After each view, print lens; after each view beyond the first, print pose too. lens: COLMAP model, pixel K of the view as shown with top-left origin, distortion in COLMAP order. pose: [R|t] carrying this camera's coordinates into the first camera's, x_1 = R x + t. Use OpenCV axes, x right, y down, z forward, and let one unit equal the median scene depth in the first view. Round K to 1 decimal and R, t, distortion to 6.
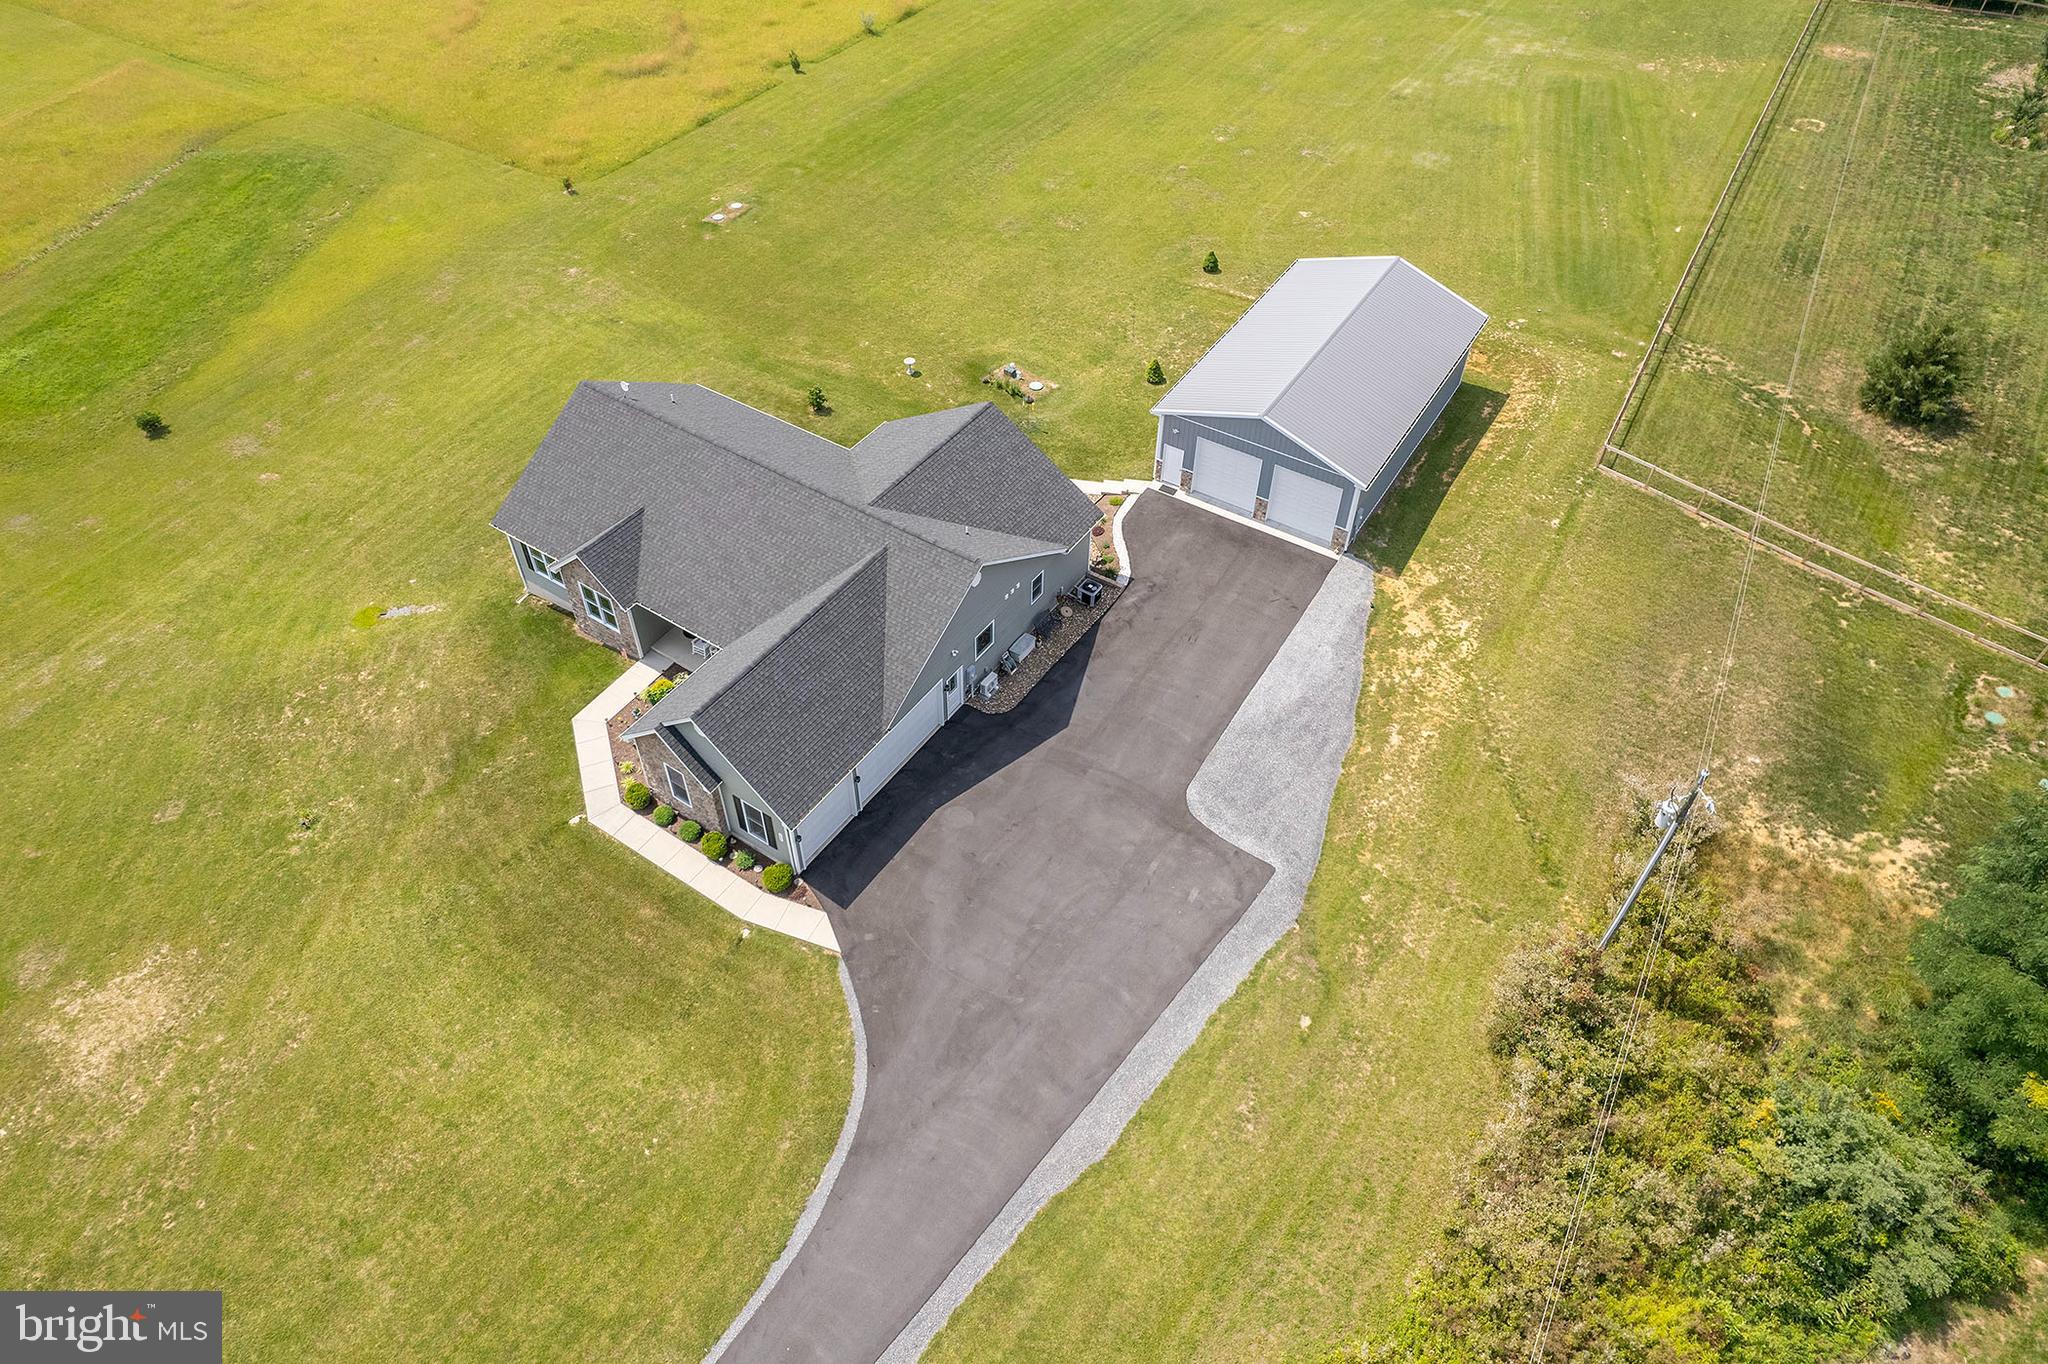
lens RADIAL K [[1308.2, 0, 1015.2], [0, 1308.2, 687.2], [0, 0, 1]] dist [-0.063271, 0.050519]
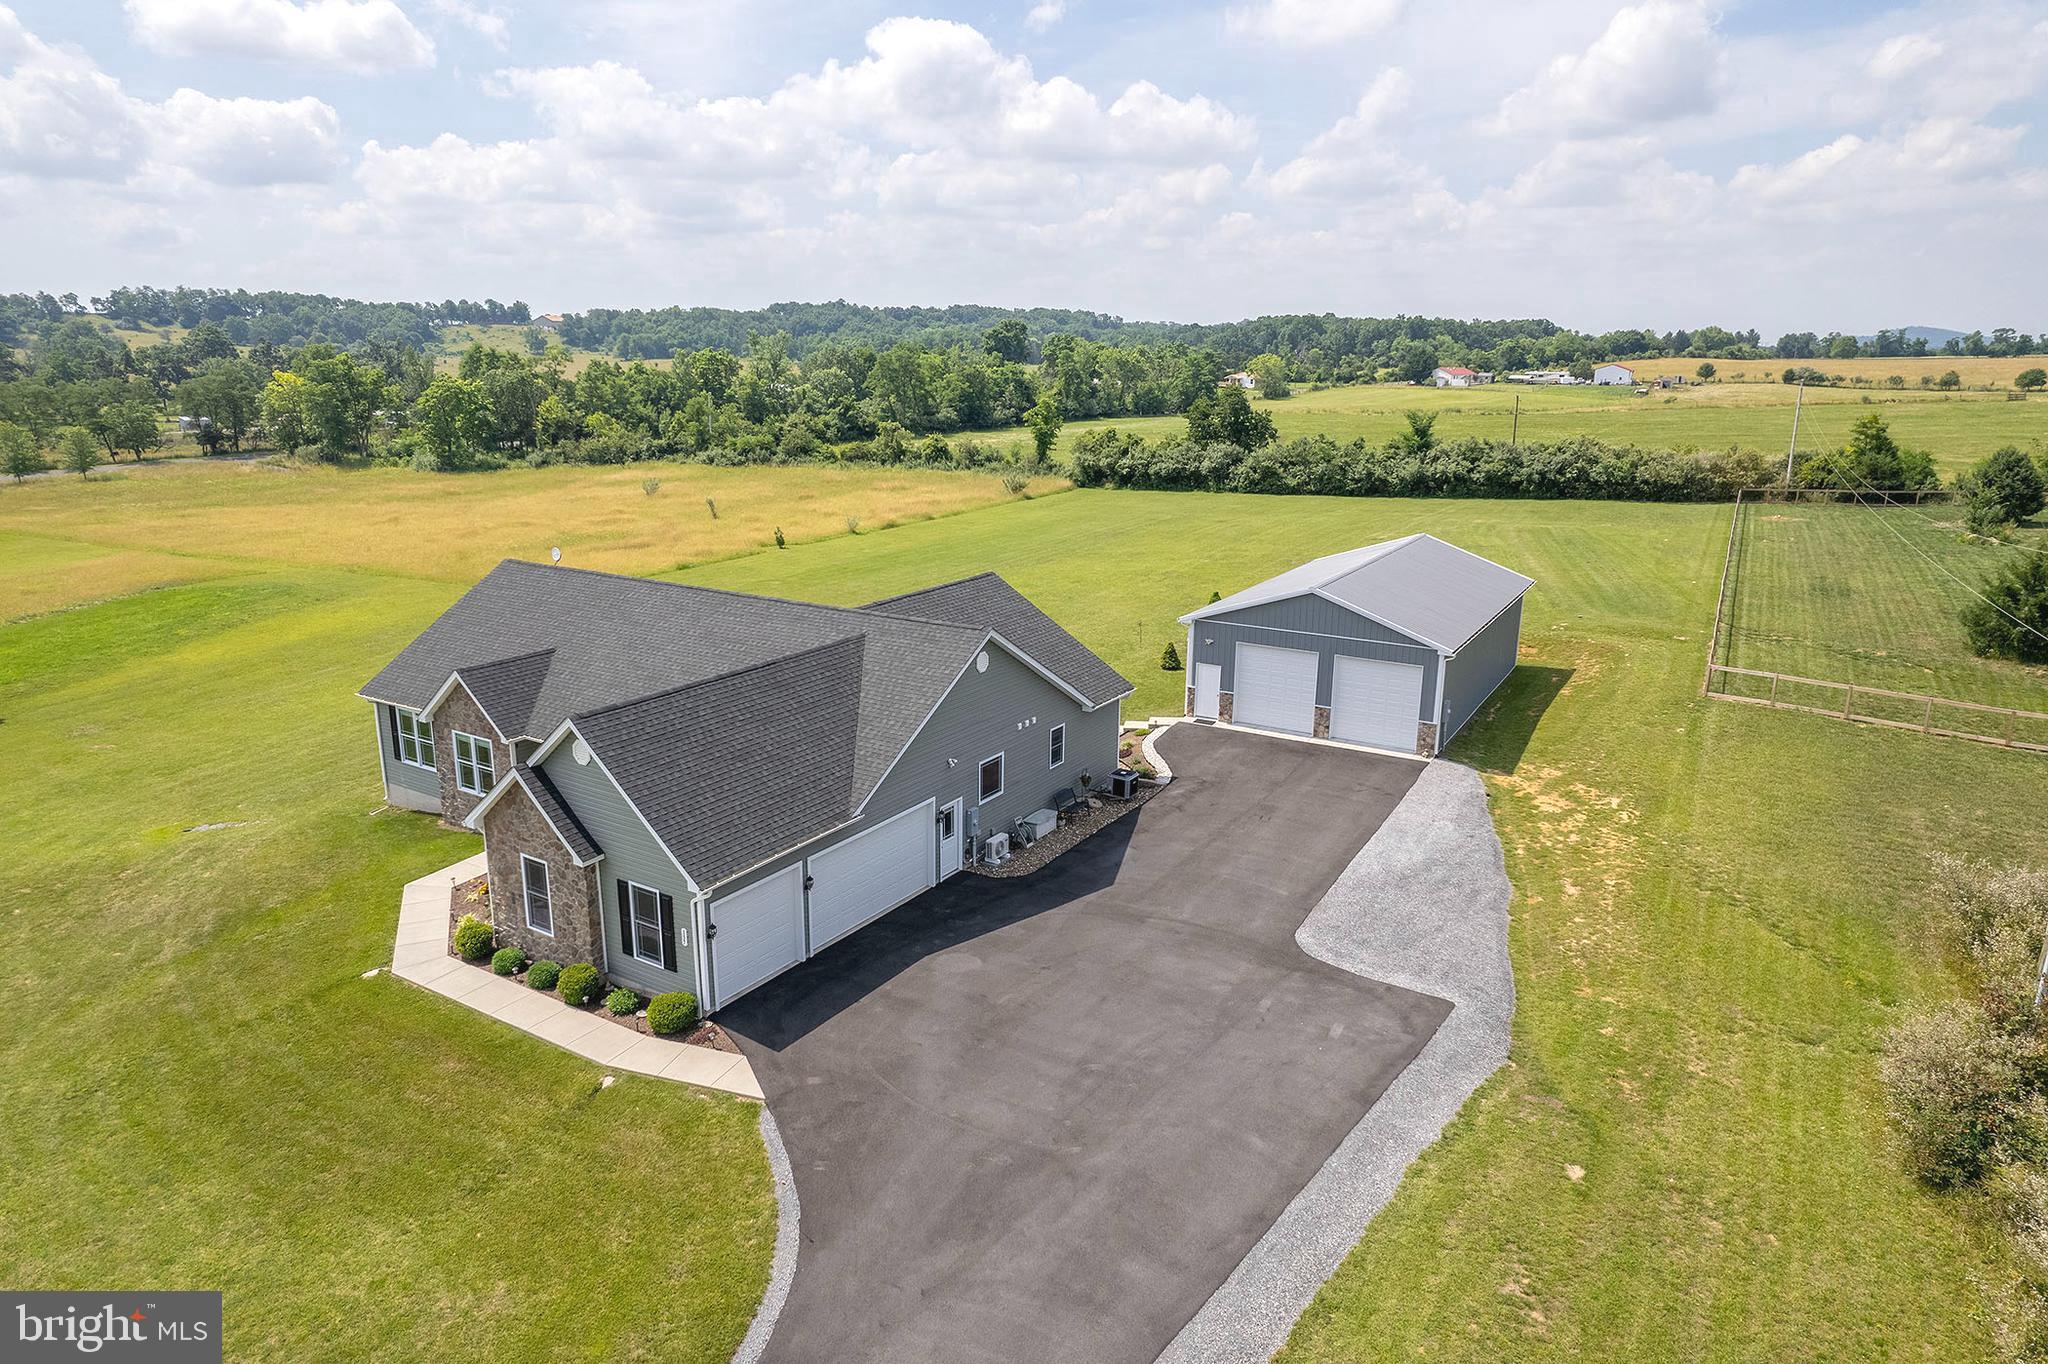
lens RADIAL K [[1308.2, 0, 1013.7], [0, 1308.2, 689.4], [0, 0, 1]] dist [-0.063271, 0.050519]
pose [[0.999548, -0.007740, 0.029060, -0.034011], [0.021849, 0.850877, -0.524910, 0.330035], [-0.020663, 0.525307, 0.850662, 0.369769]]
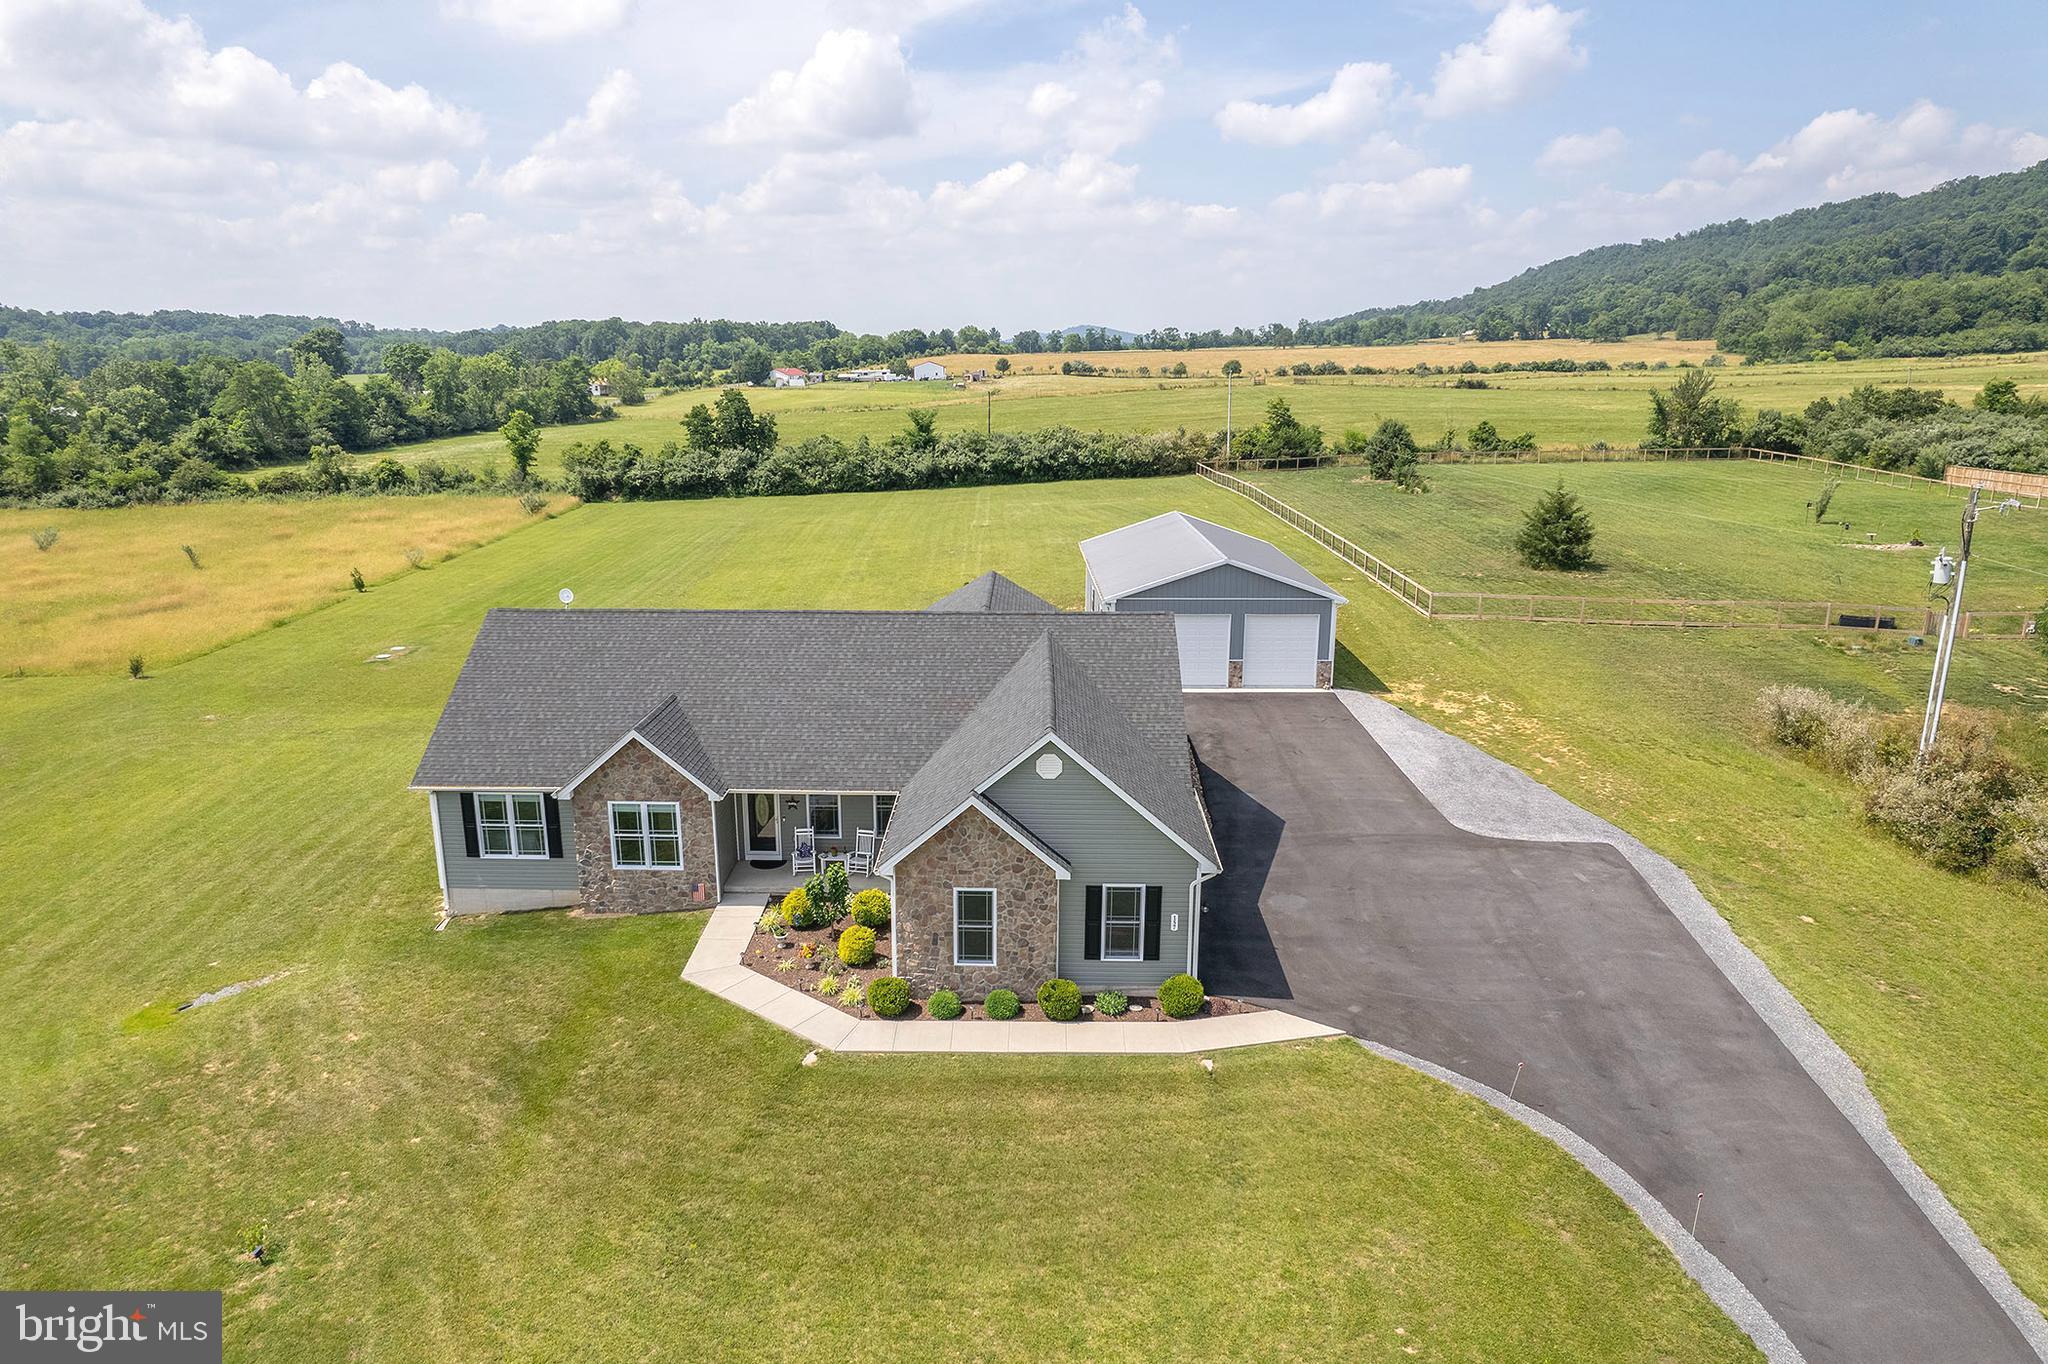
lens RADIAL K [[1308.2, 0, 1013.5], [0, 1308.2, 695.5], [0, 0, 1]] dist [-0.063271, 0.050519]
pose [[0.838967, -0.146641, 0.524052, -0.547232], [0.399376, 0.820048, -0.409903, 0.245505], [-0.369640, 0.553189, 0.746558, 0.443837]]
